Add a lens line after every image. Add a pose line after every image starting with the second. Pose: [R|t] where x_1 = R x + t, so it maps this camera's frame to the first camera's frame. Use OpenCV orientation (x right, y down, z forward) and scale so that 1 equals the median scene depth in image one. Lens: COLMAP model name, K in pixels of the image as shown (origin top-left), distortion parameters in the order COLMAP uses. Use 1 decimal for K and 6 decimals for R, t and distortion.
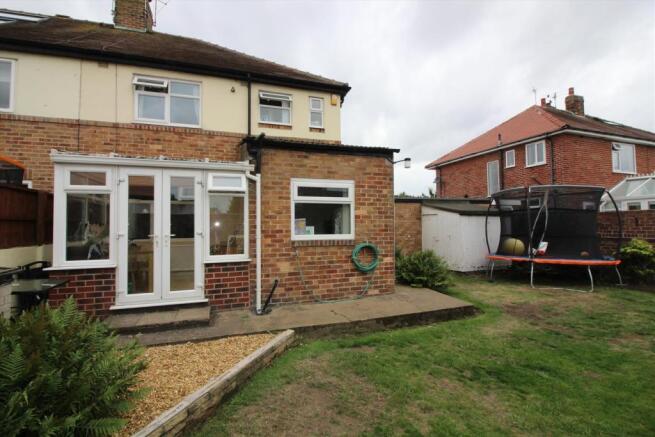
lens RADIAL K [[299.1, 0, 327.5], [0, 299.1, 218.5], [0, 0, 1]] dist [-0.012421, -0.000323]
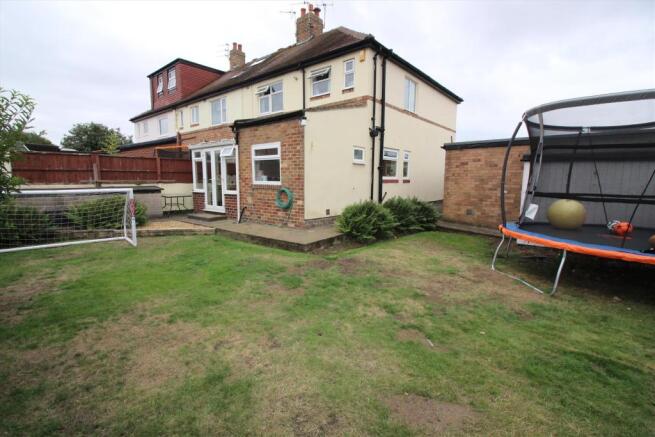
lens RADIAL K [[299.1, 0, 327.5], [0, 299.1, 218.5], [0, 0, 1]] dist [-0.012421, -0.000323]
pose [[0.533116, 0.123341, -0.837003, 1.402068], [0.010505, 0.988275, 0.152323, 0.013624], [0.845977, -0.089999, 0.525569, 0.447327]]
